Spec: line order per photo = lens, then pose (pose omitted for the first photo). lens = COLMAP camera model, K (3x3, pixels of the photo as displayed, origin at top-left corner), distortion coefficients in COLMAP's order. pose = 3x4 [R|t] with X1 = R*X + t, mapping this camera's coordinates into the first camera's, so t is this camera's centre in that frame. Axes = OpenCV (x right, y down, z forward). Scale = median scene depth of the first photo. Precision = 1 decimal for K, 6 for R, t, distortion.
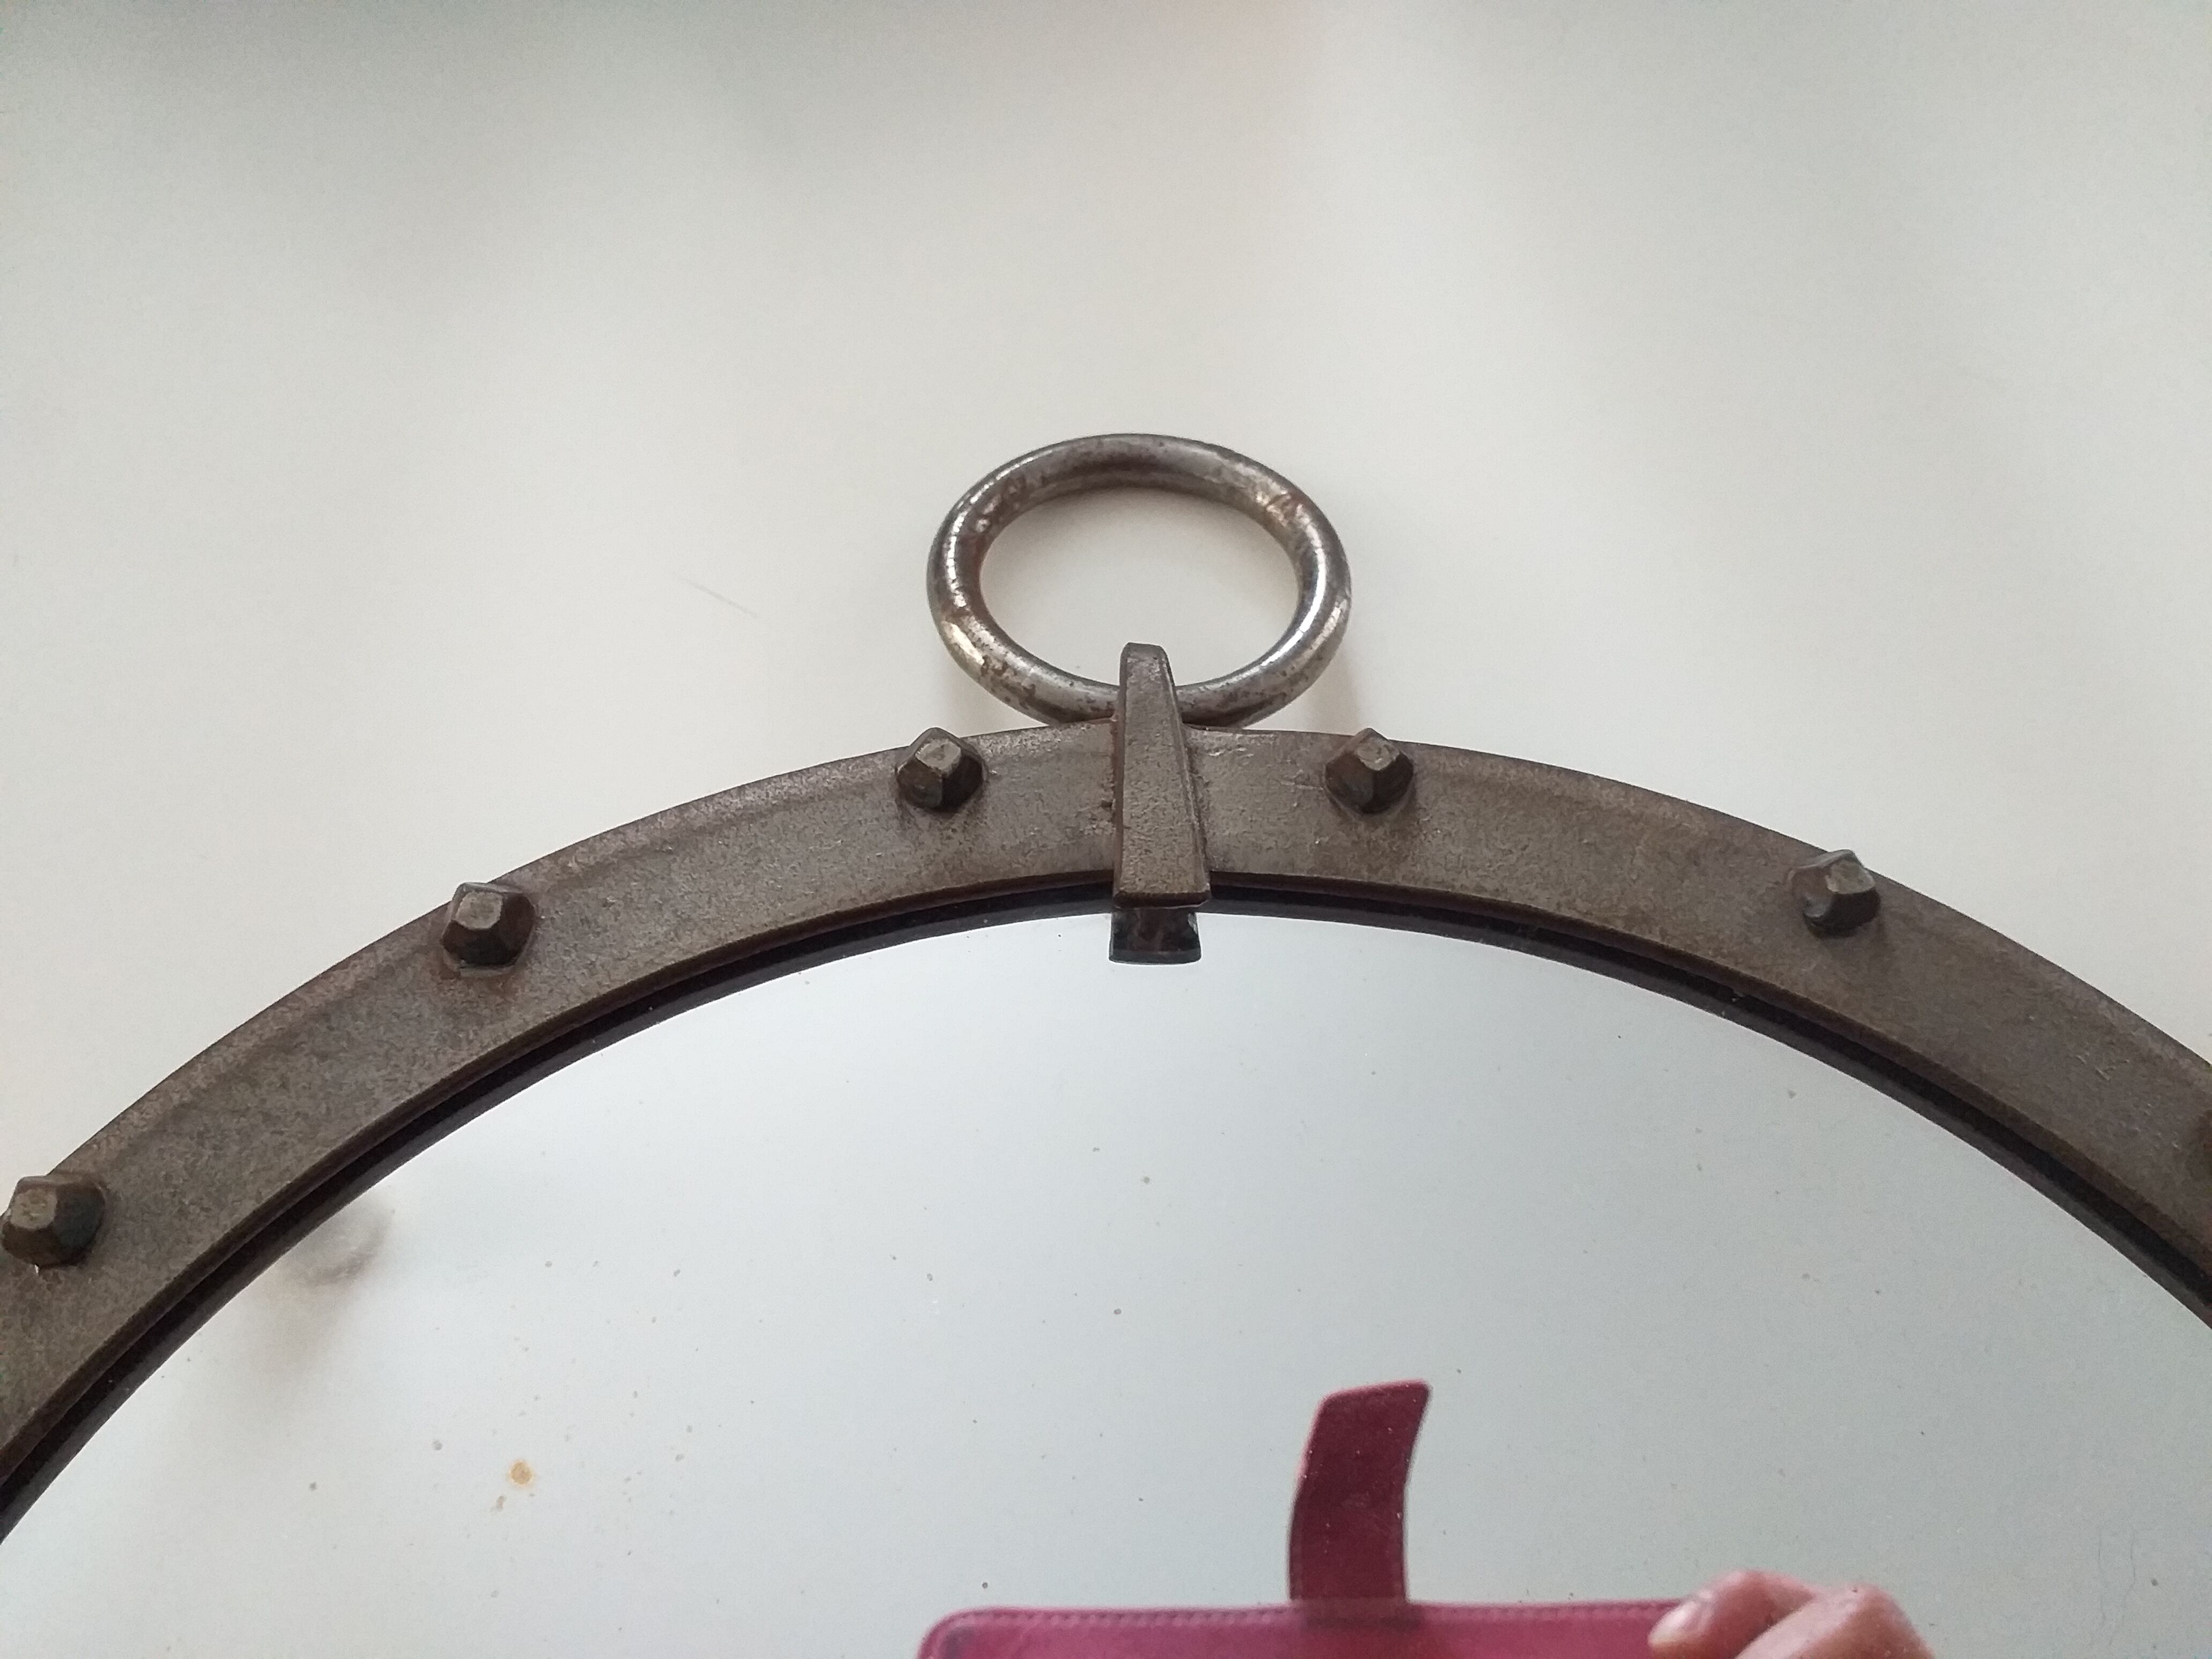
lens RADIAL K [[1886.9, 0, 1106.0], [0, 1886.9, 829.5], [0, 0, 1]] dist [-0.044892, 0.005492]
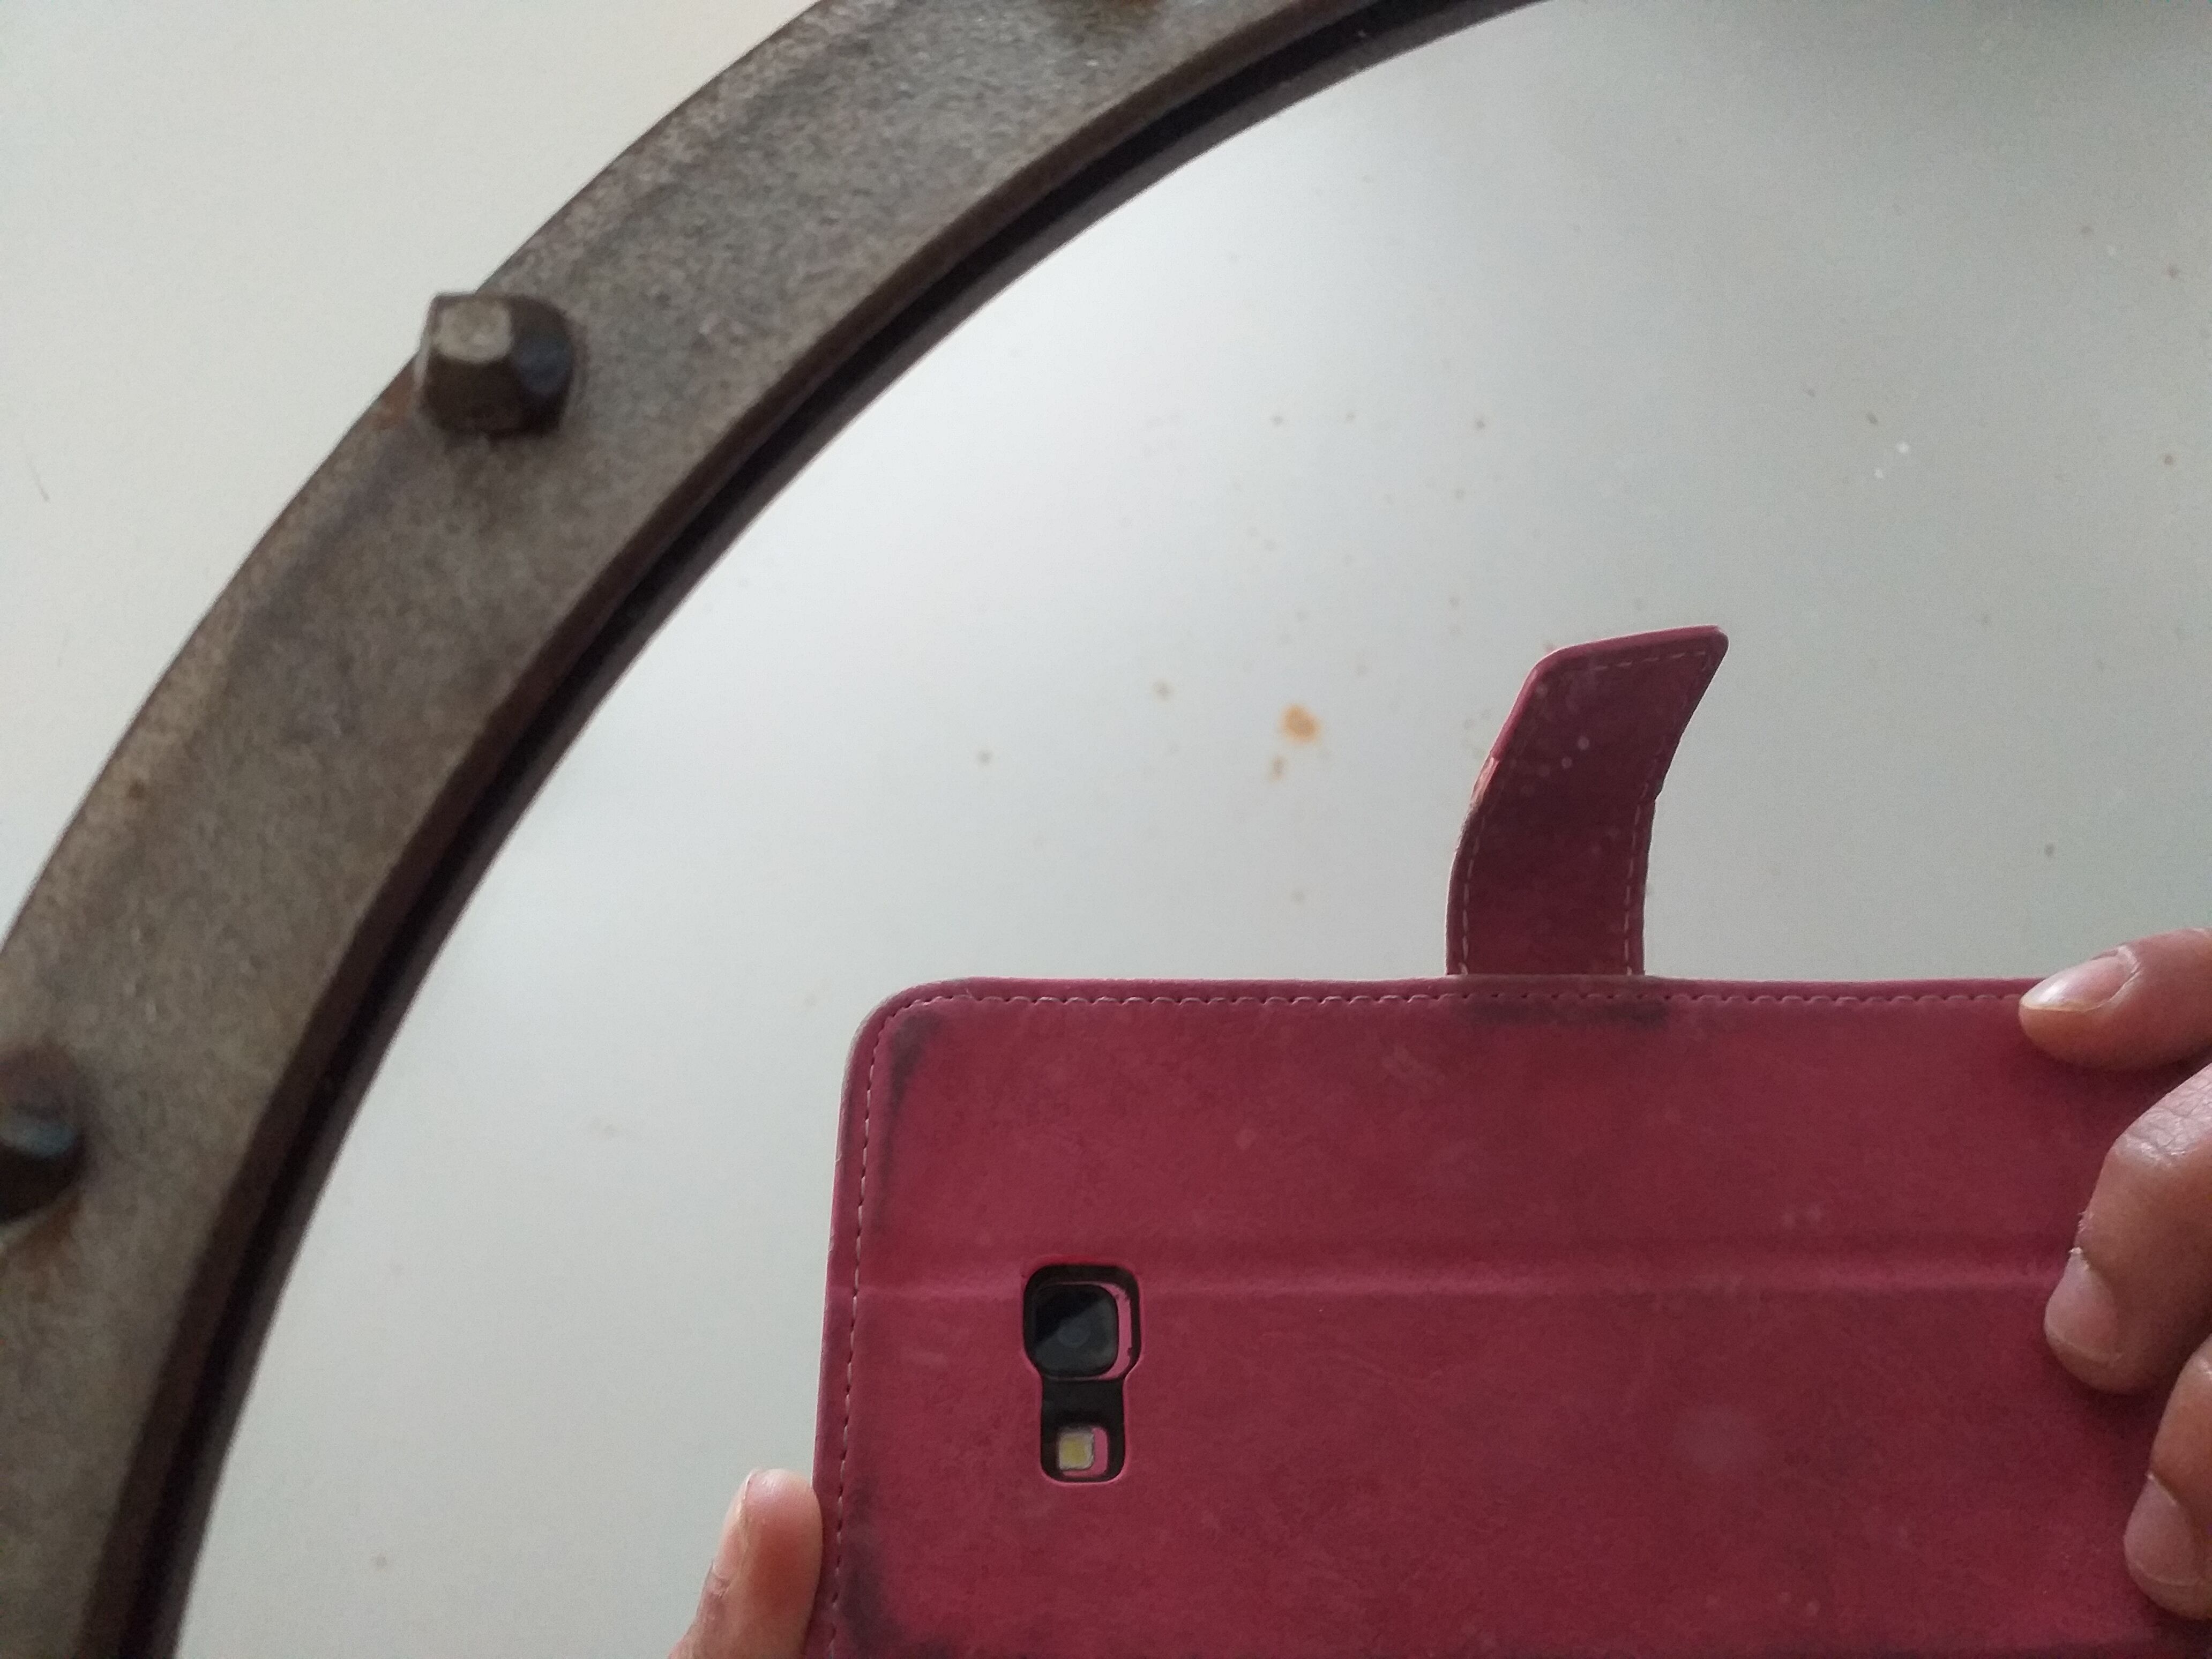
lens RADIAL K [[1780.0, 0, 1106.0], [0, 1780.0, 829.5], [0, 0, 1]] dist [0.090047, -0.297731]
pose [[0.999377, -0.025105, -0.024789, -0.313805], [0.031048, 0.959504, 0.279979, 0.176544], [0.016756, -0.280574, 0.959686, 0.344861]]
